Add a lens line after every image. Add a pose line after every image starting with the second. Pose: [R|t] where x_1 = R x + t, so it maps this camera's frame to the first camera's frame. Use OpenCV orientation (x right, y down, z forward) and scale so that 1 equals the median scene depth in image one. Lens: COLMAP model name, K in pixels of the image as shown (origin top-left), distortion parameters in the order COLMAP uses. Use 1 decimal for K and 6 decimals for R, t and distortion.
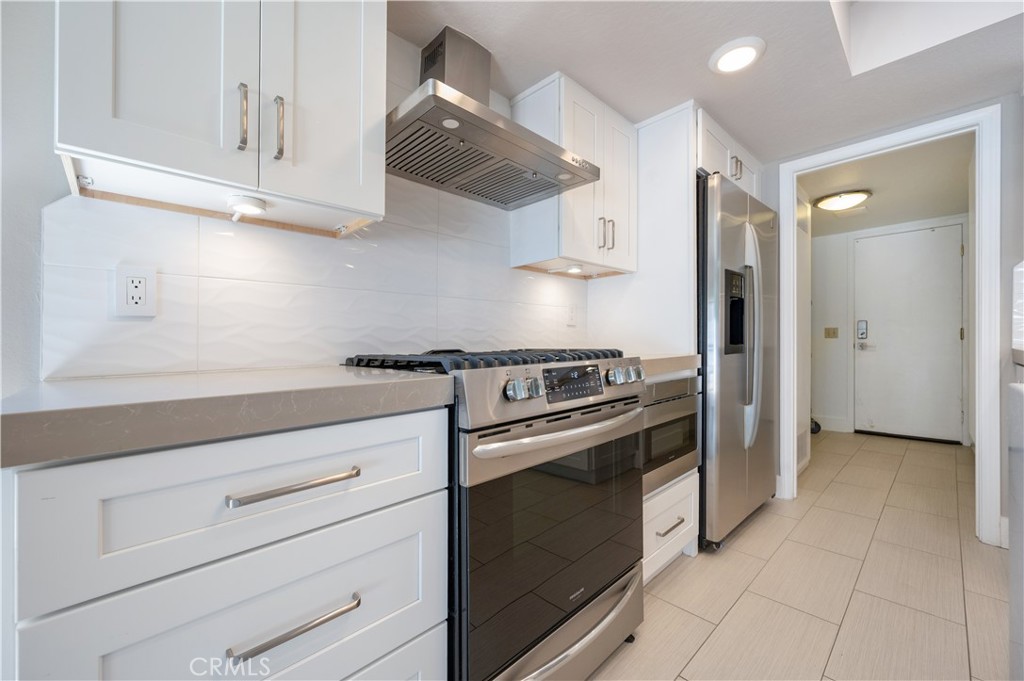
lens RADIAL K [[410.0, 0, 511.2], [0, 410.0, 337.7], [0, 0, 1]] dist [0.001705, 0.000228]
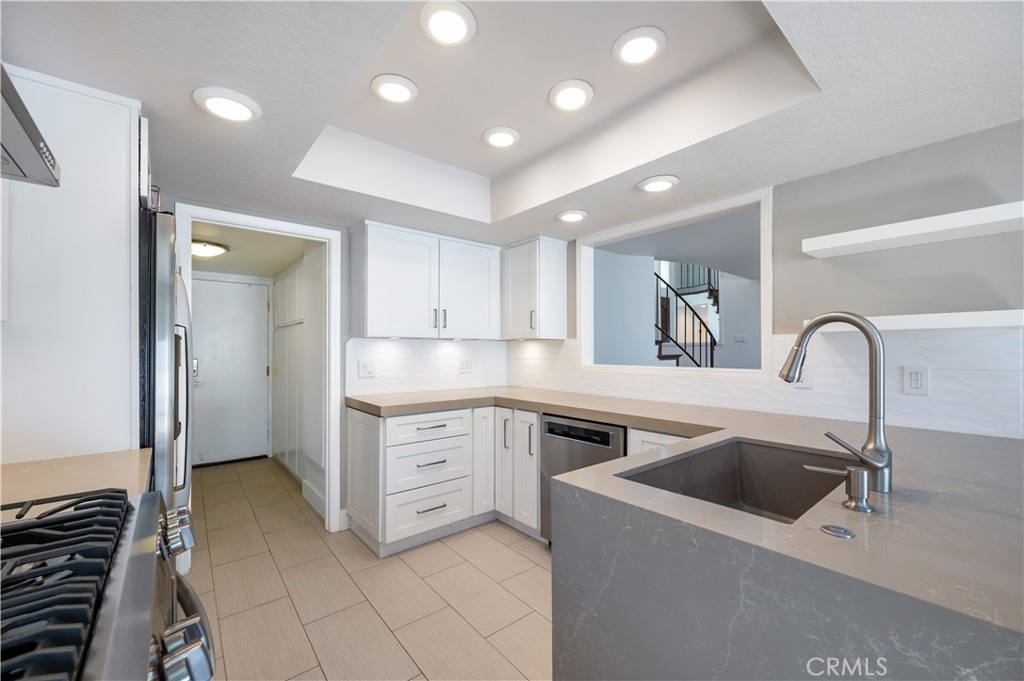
lens RADIAL K [[403.2, 0, 514.7], [0, 403.2, 354.0], [0, 0, 1]] dist [0.001711, 0.000141]
pose [[0.074678, 0.003921, 0.997200, -0.260040], [-0.007426, 0.999967, -0.003376, -0.154635], [-0.997180, -0.007153, 0.074705, 0.320802]]
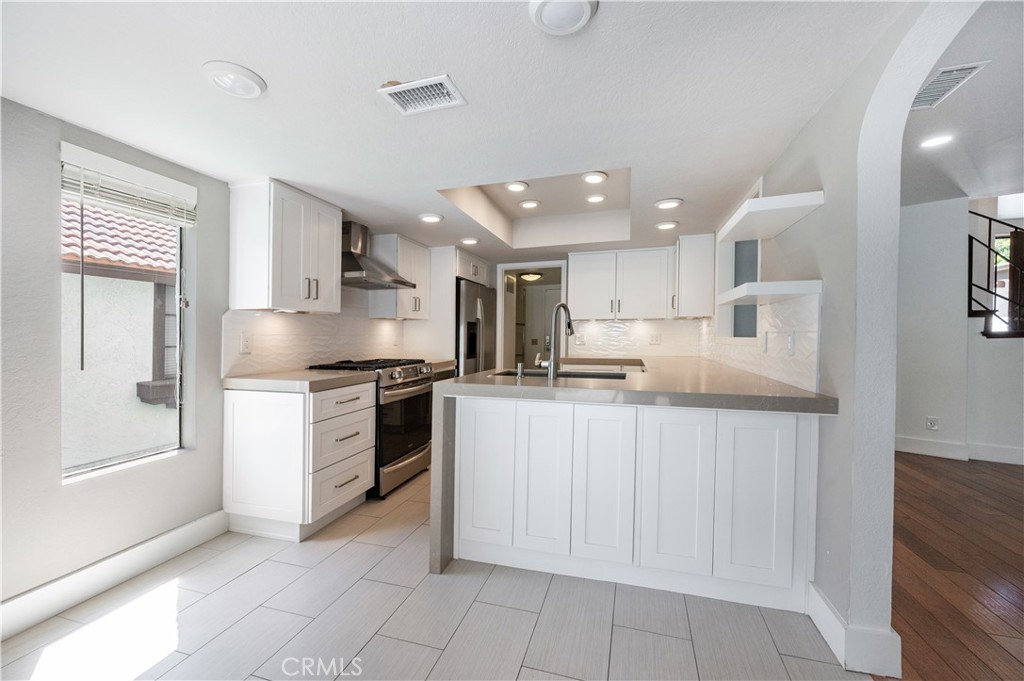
lens RADIAL K [[410.0, 0, 511.2], [0, 410.0, 337.7], [0, 0, 1]] dist [0.001705, 0.000228]
pose [[0.872369, 0.006097, 0.488810, -0.444664], [-0.011276, 0.999907, 0.007650, -0.115657], [-0.488718, -0.012186, 0.872357, -1.300157]]
